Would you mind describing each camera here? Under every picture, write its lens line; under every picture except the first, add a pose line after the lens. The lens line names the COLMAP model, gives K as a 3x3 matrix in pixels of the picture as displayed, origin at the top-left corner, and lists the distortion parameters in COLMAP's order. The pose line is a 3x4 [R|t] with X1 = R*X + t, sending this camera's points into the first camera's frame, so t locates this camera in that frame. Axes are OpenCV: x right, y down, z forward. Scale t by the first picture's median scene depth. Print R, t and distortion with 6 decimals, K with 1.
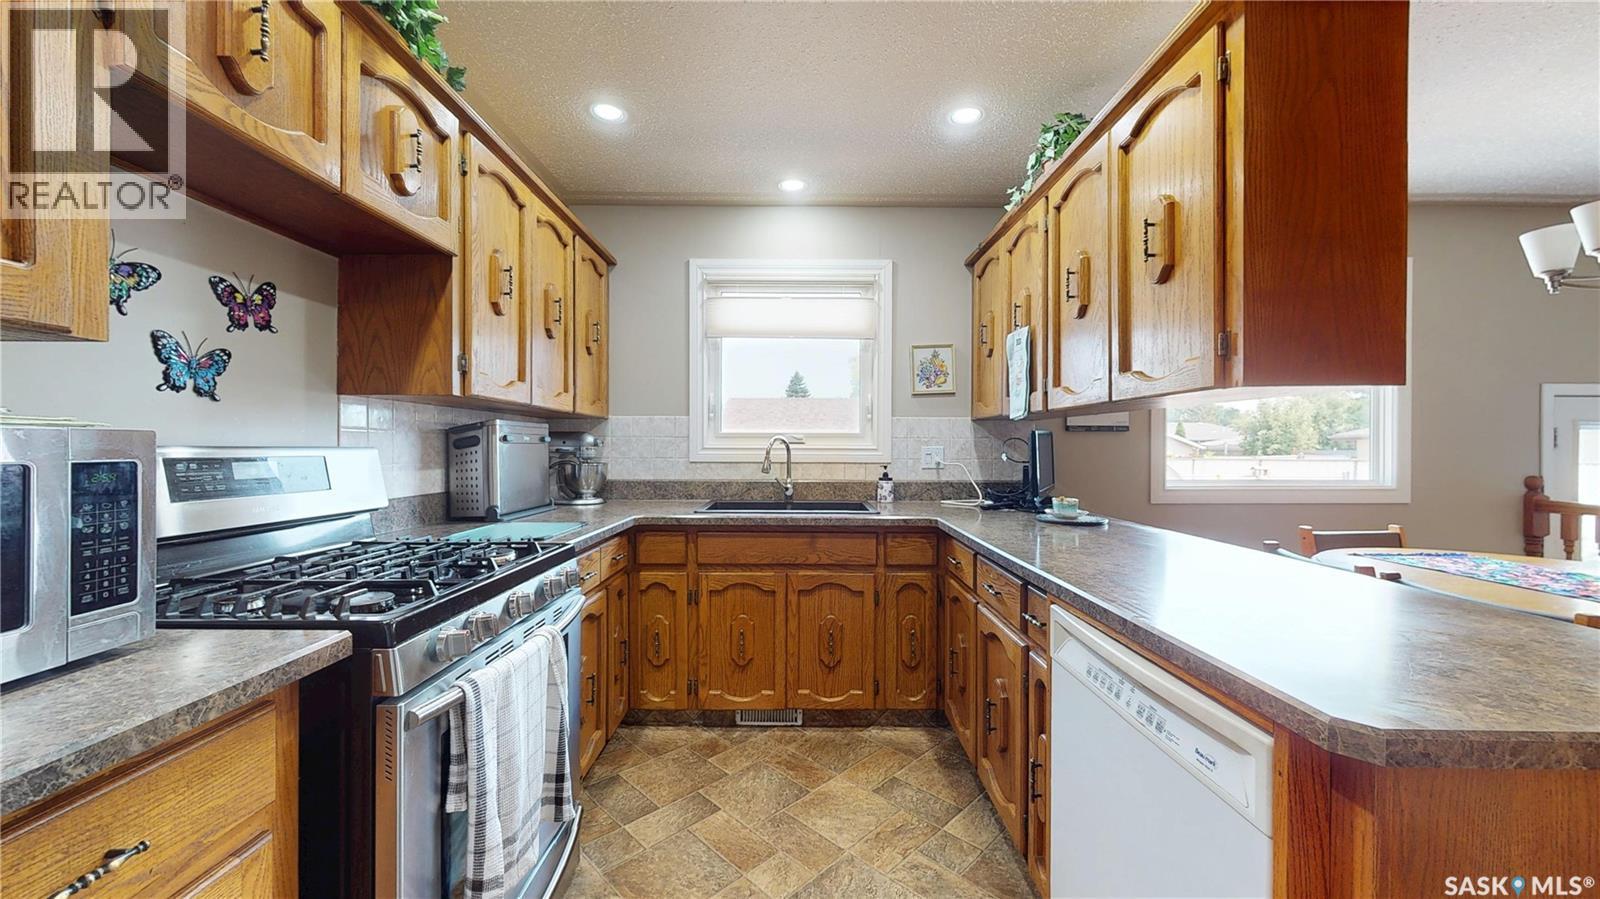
lens RADIAL K [[586.8, 0, 801.0], [0, 586.8, 448.5], [0, 0, 1]] dist [0.002042, -0.000314]
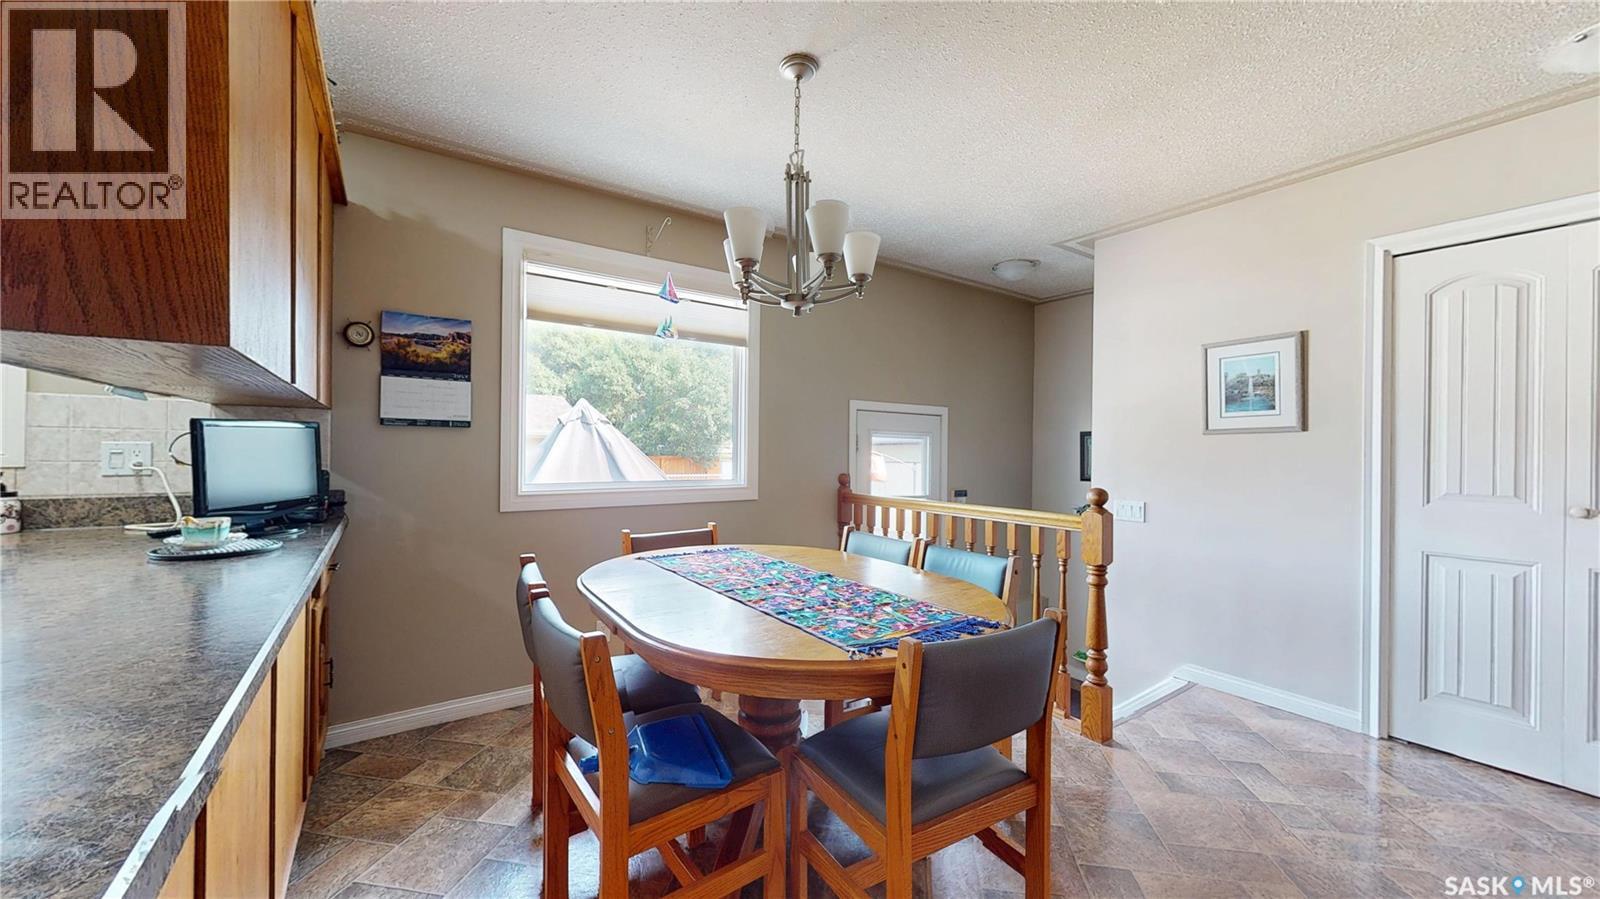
lens RADIAL K [[586.8, 0, 803.5], [0, 586.8, 450.5], [0, 0, 1]] dist [0.002042, -0.000314]
pose [[0.817670, 0.008791, 0.575620, 0.464127], [-0.008743, 0.999958, -0.002852, 0.001717], [-0.575621, -0.002701, 0.817712, 0.037081]]
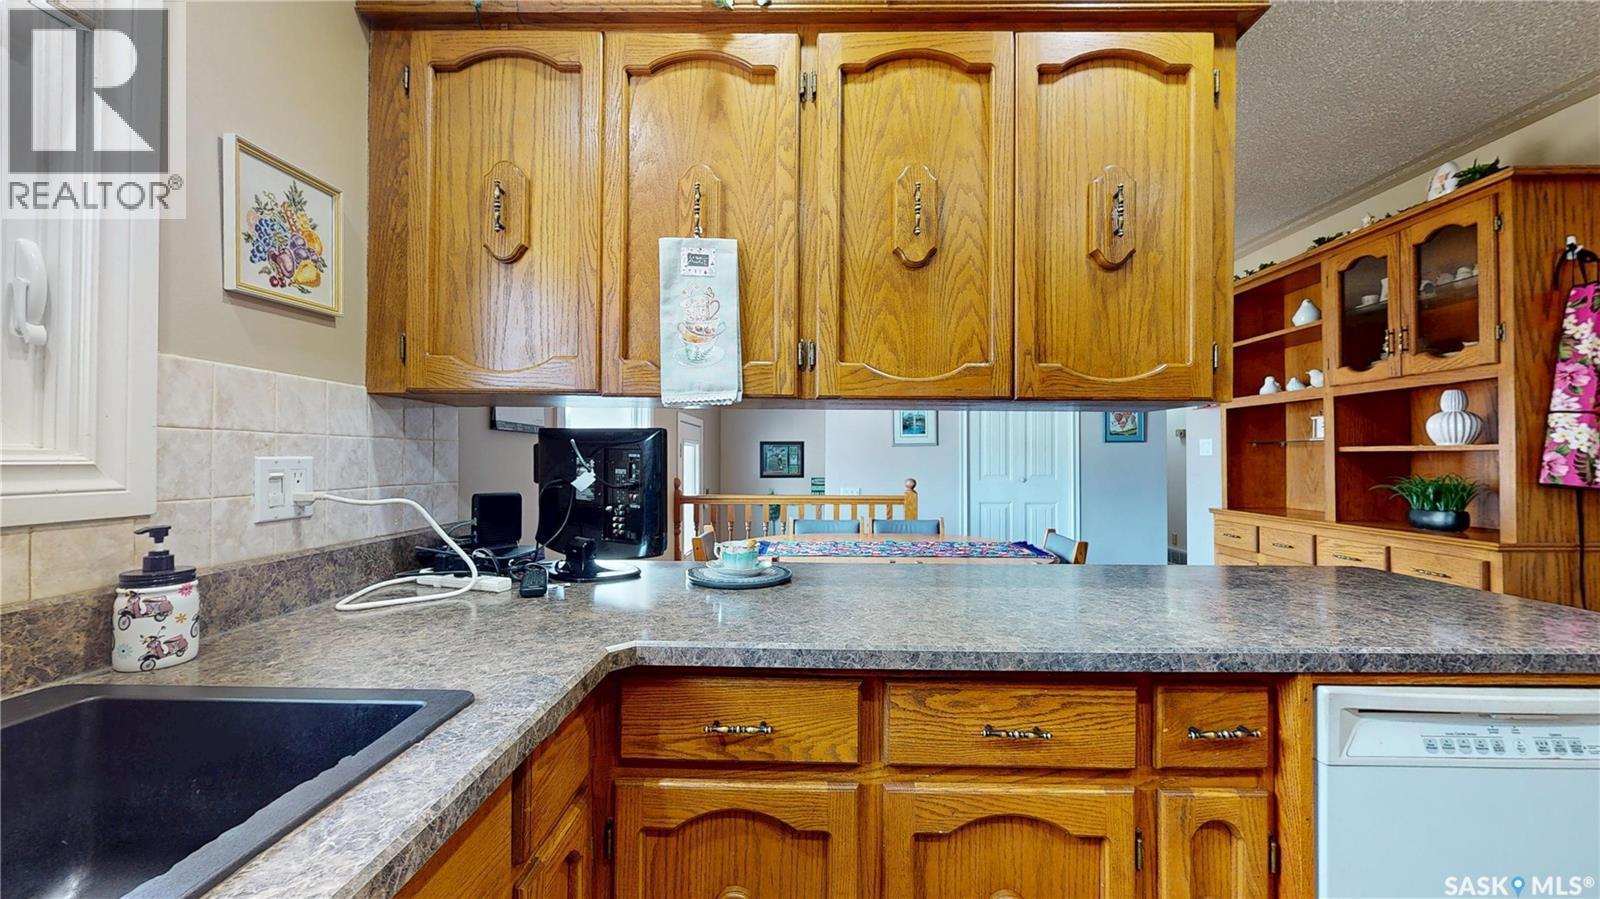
lens RADIAL K [[586.8, 0, 798.5], [0, 586.8, 451.8], [0, 0, 1]] dist [0.002042, -0.000314]
pose [[0.022015, 0.010118, 0.999706, -0.118873], [0.002520, 0.999945, -0.010176, -0.001794], [-0.999754, 0.002743, 0.021989, 0.691147]]
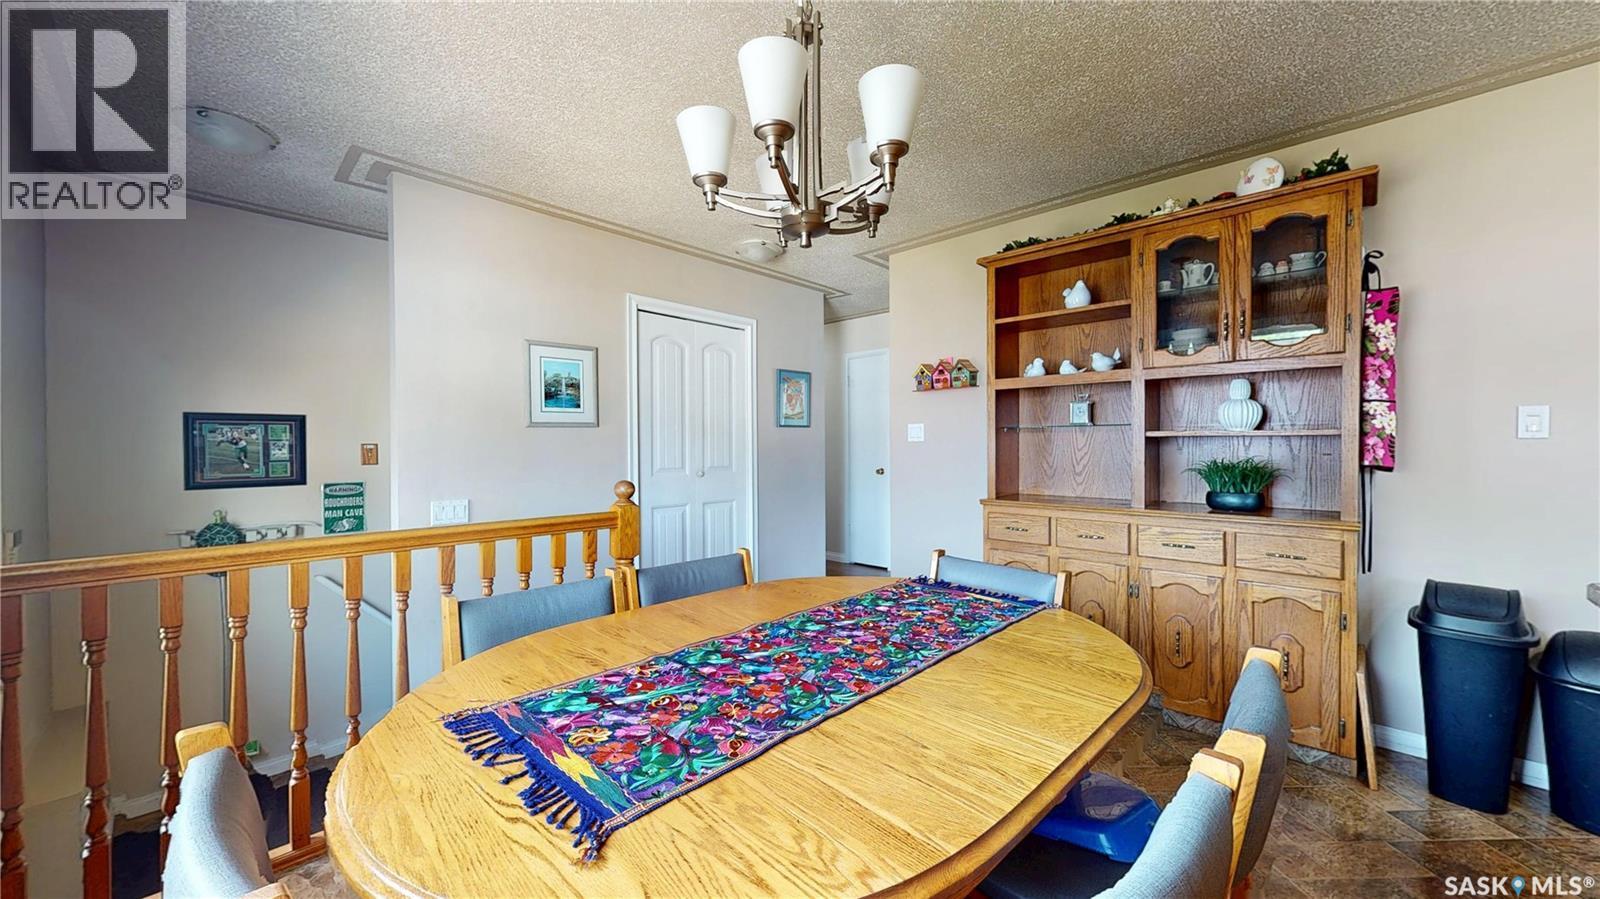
lens RADIAL K [[586.8, 0, 798.9], [0, 586.8, 451.9], [0, 0, 1]] dist [0.002042, -0.000314]
pose [[-0.720457, -0.005635, 0.693476, 0.530798], [0.006248, 0.999874, 0.014616, -0.002336], [-0.693471, 0.014863, -0.720331, 0.869606]]
